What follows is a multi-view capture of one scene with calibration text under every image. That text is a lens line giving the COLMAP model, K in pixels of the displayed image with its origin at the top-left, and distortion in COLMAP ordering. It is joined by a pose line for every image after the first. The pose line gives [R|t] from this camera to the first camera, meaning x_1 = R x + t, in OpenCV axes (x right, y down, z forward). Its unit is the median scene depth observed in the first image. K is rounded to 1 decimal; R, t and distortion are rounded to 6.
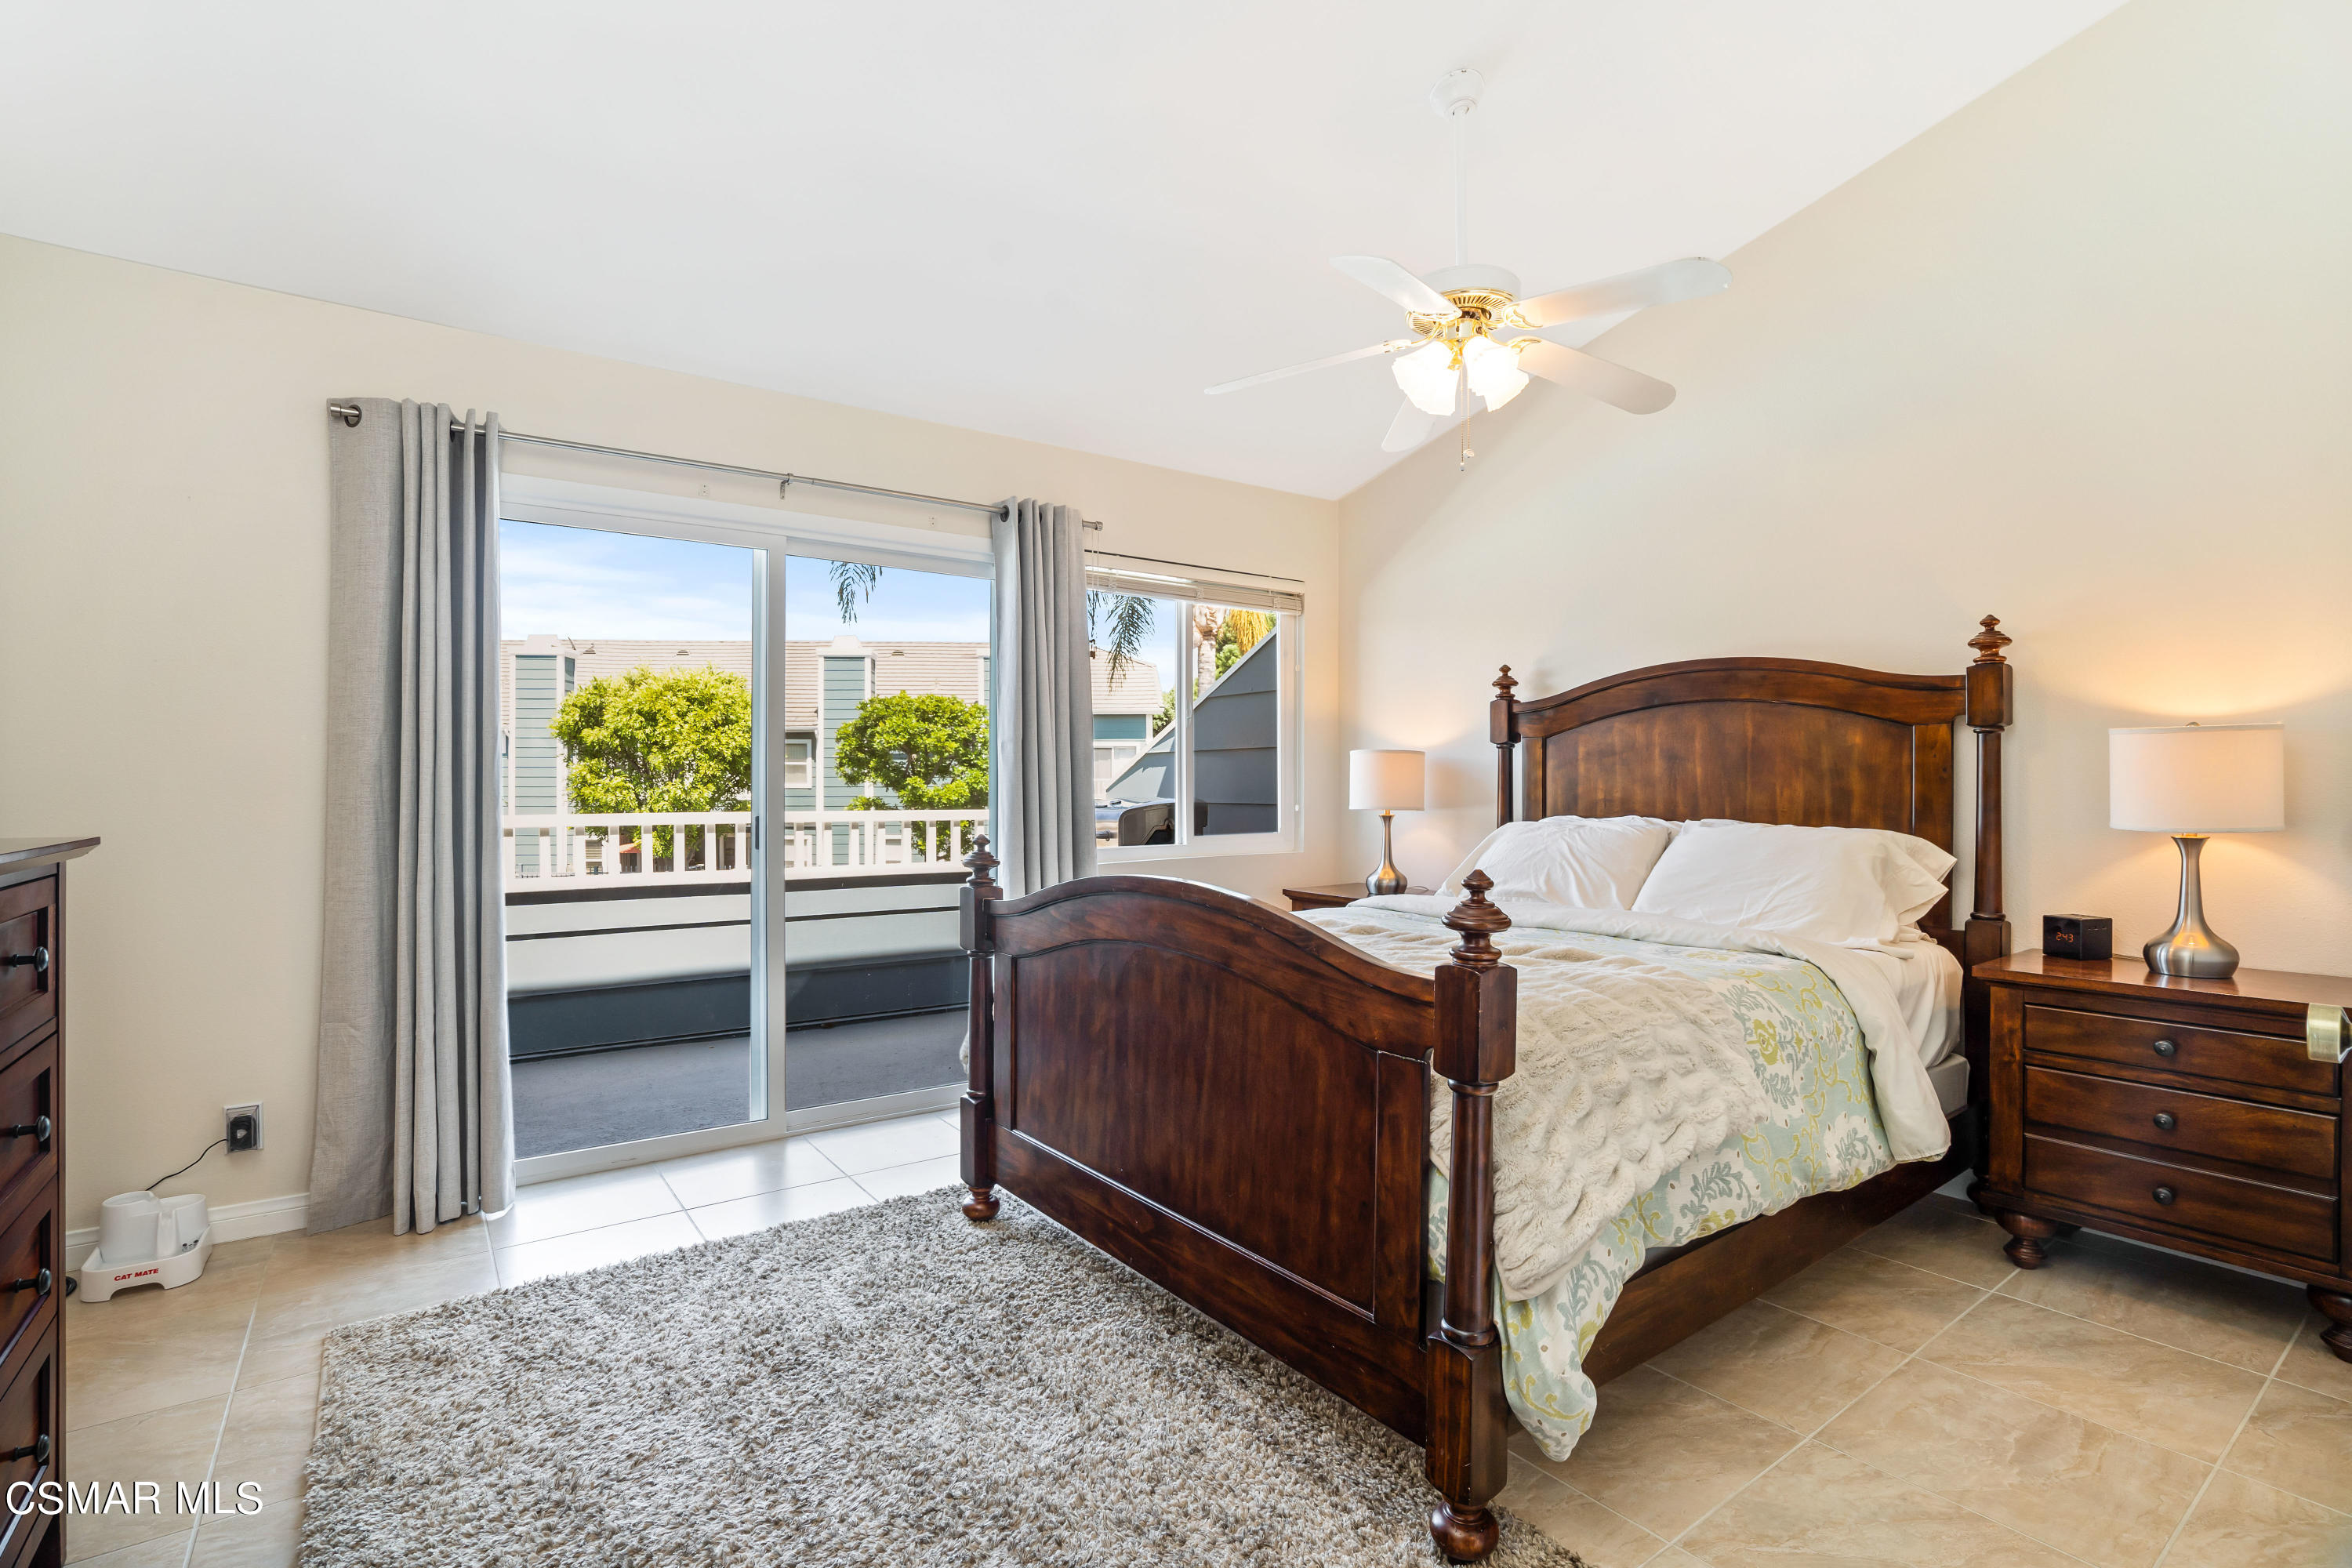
lens RADIAL K [[1094.8, 0, 1172.0], [0, 1094.8, 781.5], [0, 0, 1]] dist [-0.059723, 0.023784]
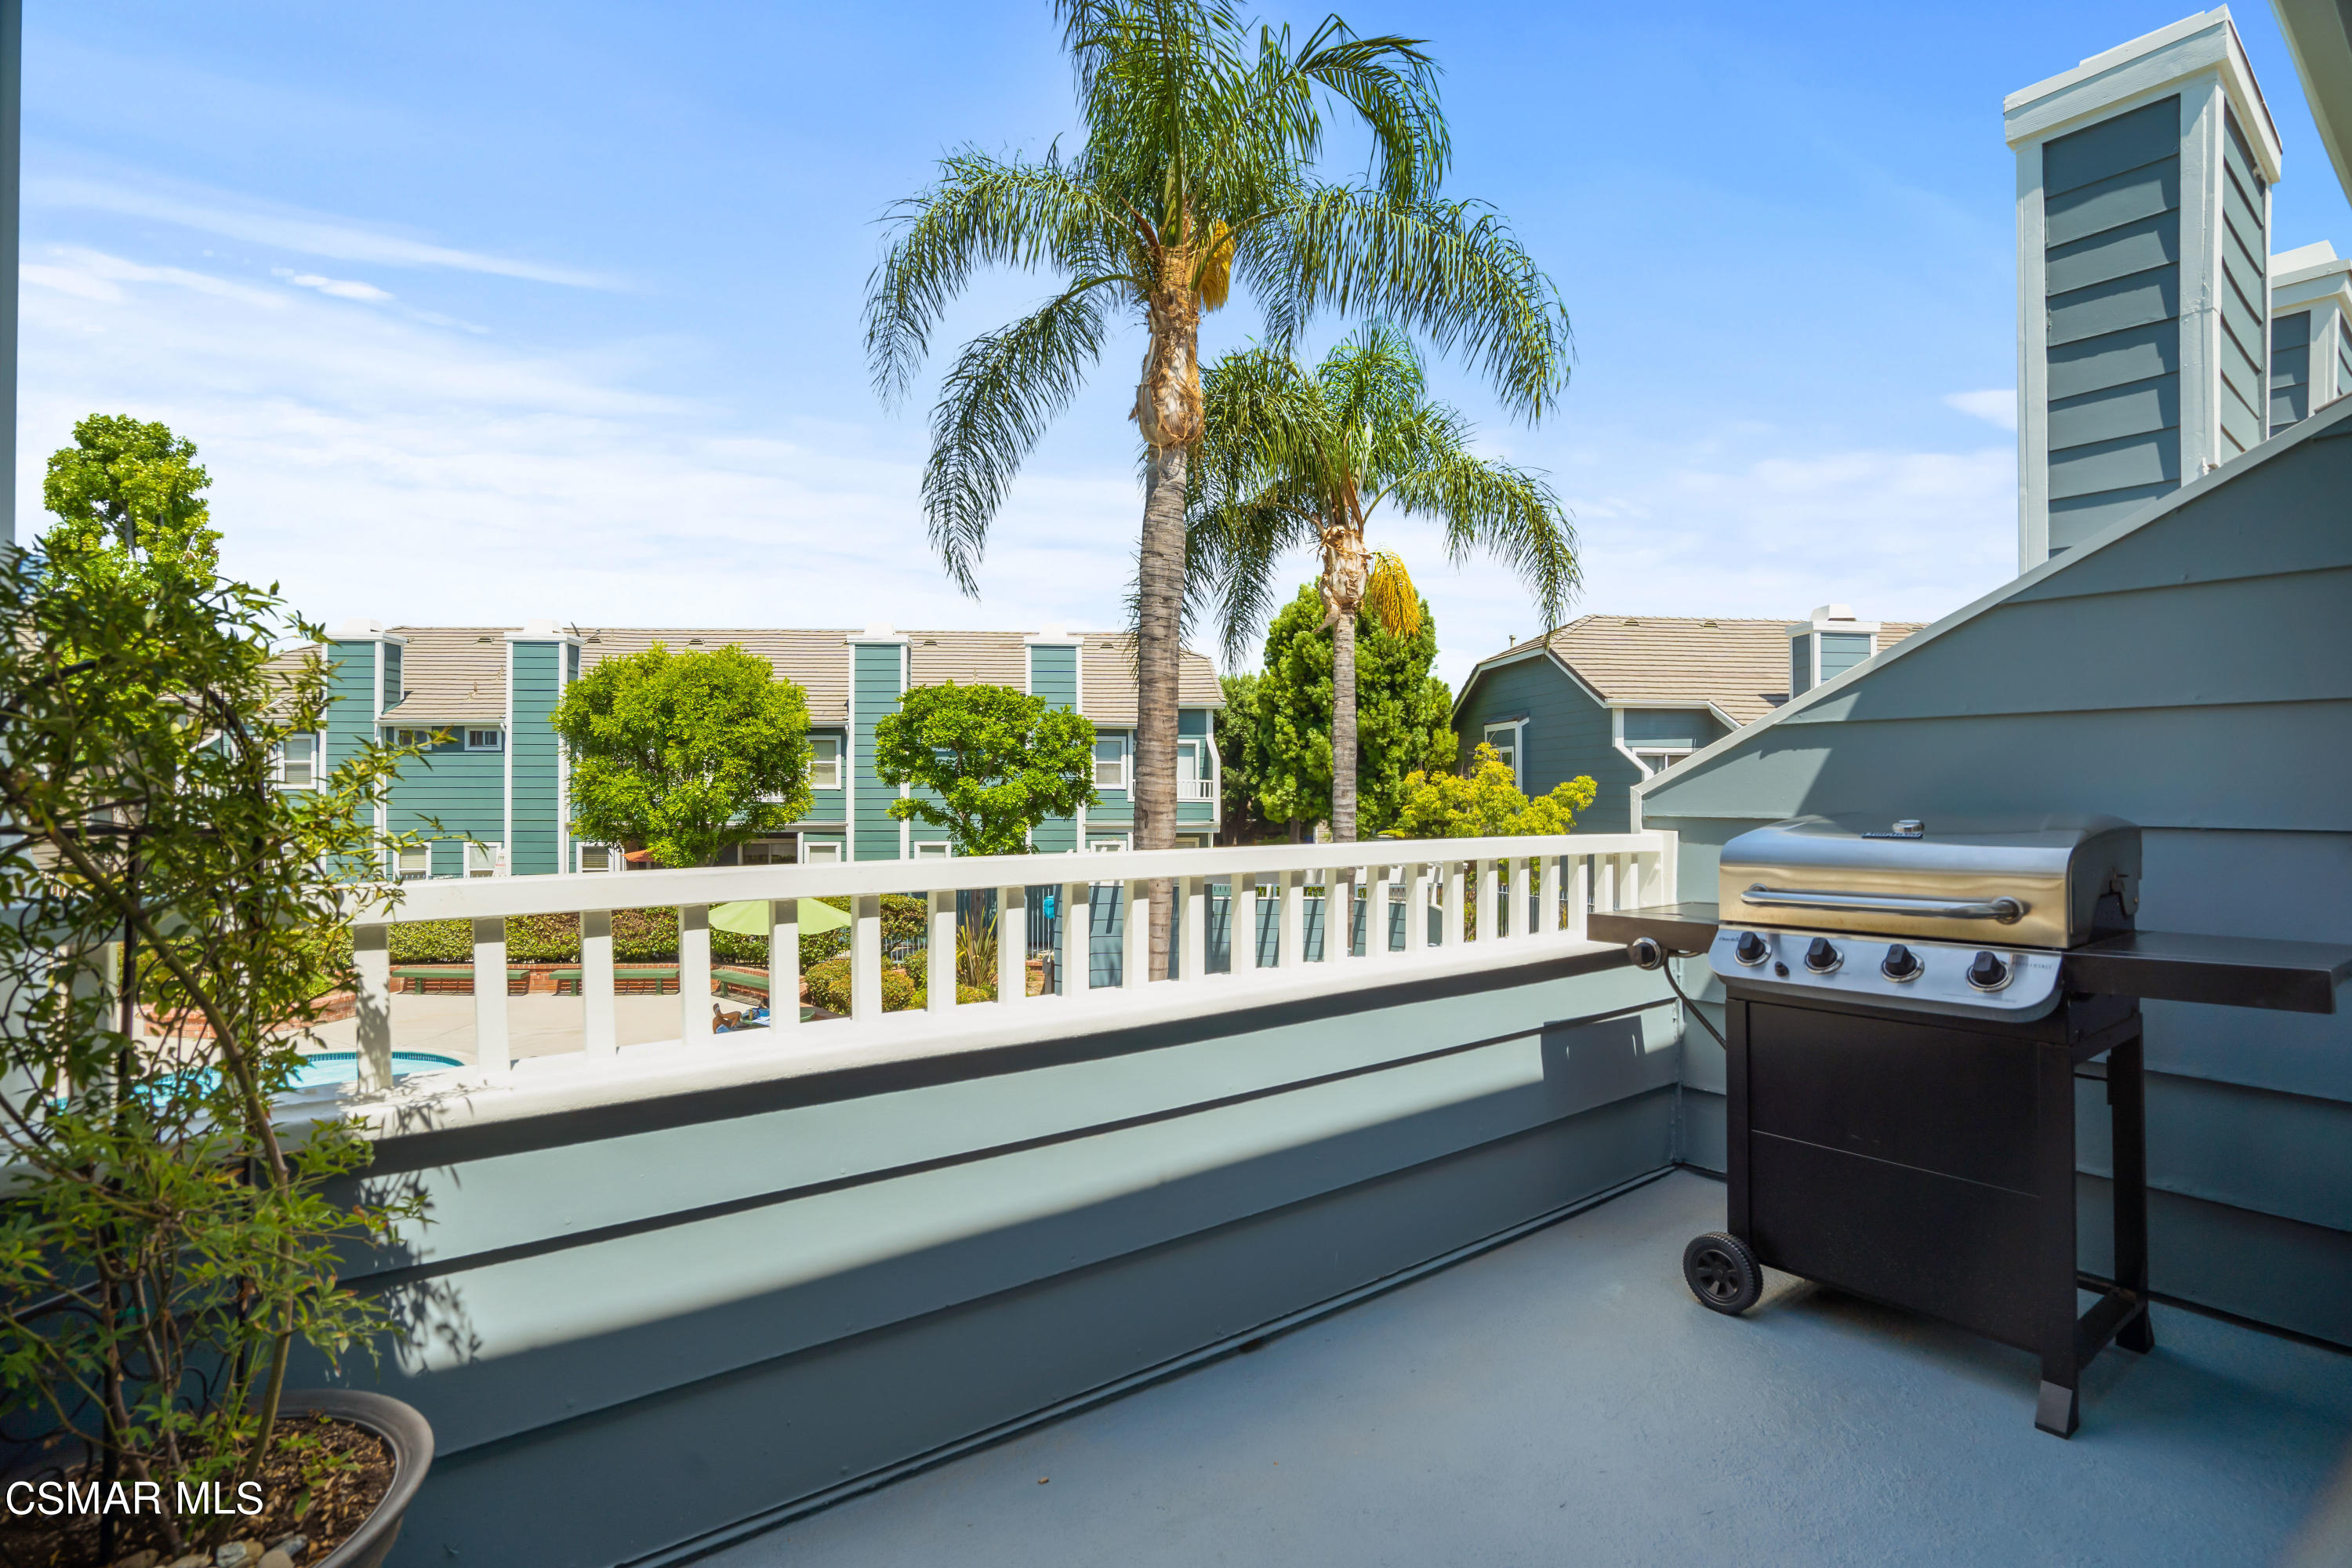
lens RADIAL K [[1094.8, 0, 1172.0], [0, 1094.8, 781.5], [0, 0, 1]] dist [-0.059723, 0.023784]
pose [[0.999991, 0.004131, 0.000997, -0.069455], [-0.004129, 0.999988, -0.002561, 0.000857], [-0.001007, 0.002557, 0.999996, 0.116658]]
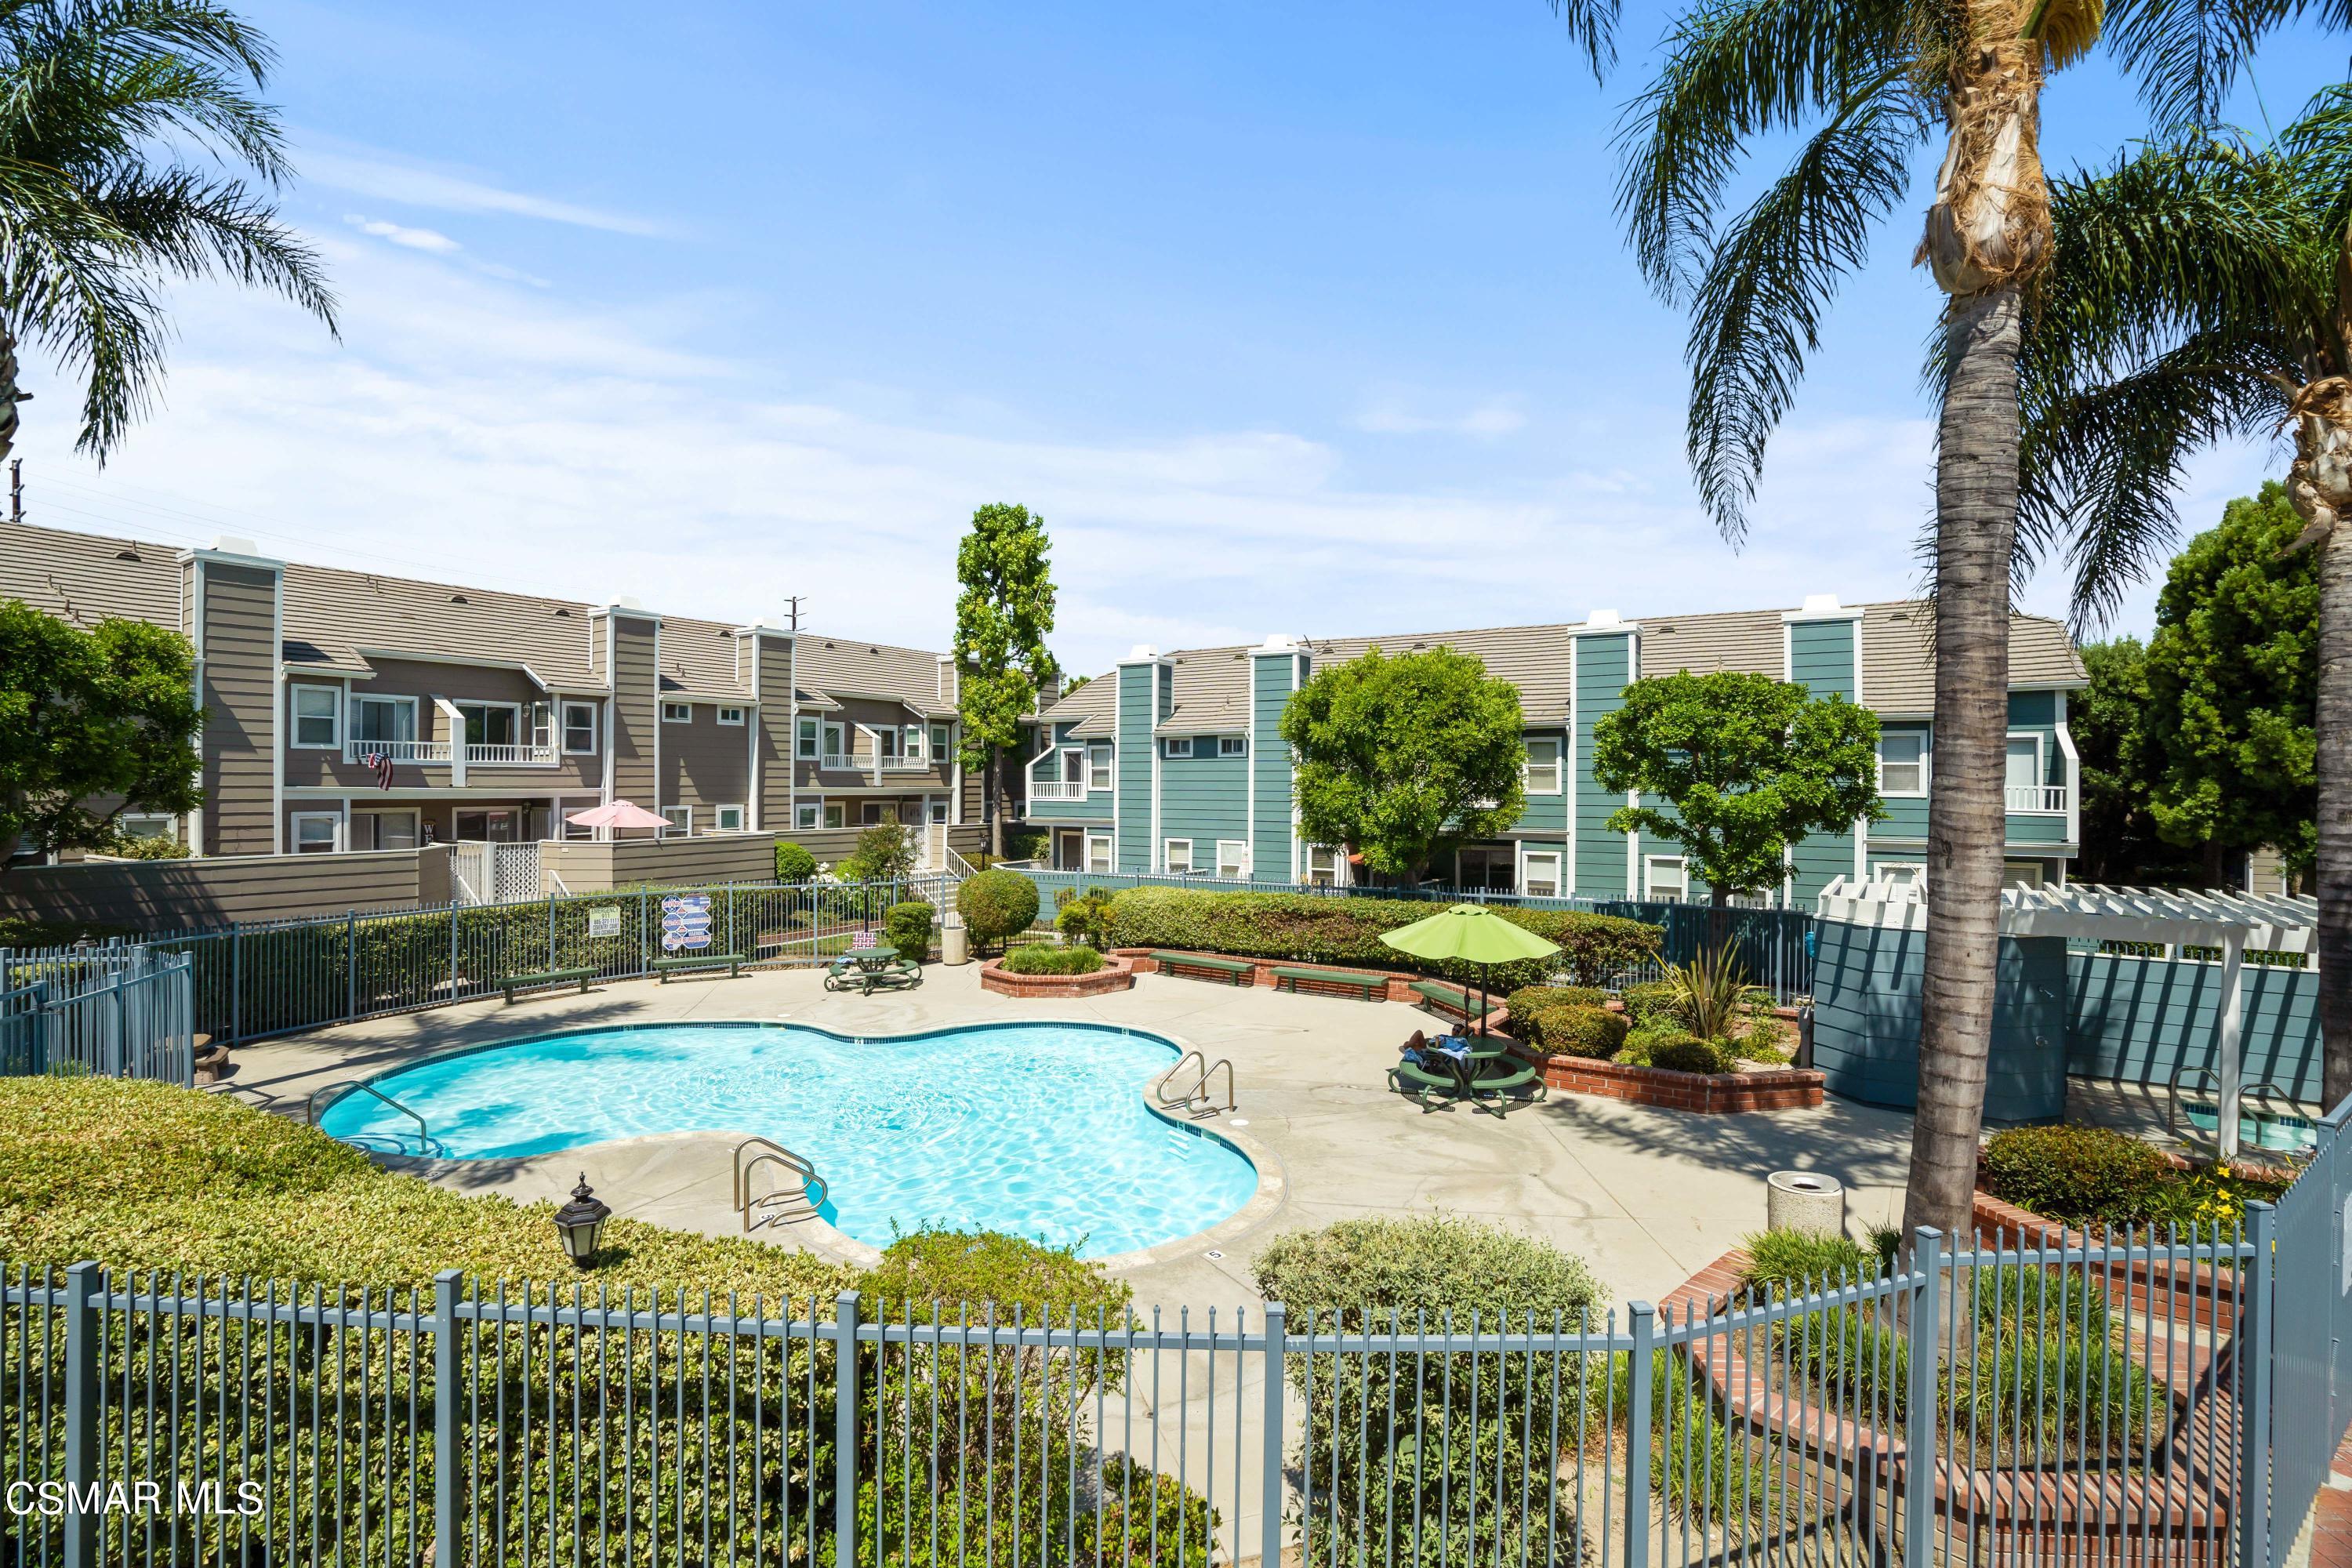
lens RADIAL K [[1094.8, 0, 1172.0], [0, 1094.8, 781.5], [0, 0, 1]] dist [-0.059723, 0.023784]
pose [[0.790088, 0.005660, -0.612967, -0.068654], [-0.006755, 0.999977, 0.000527, -0.003143], [0.612956, 0.003725, 0.790108, 0.192345]]
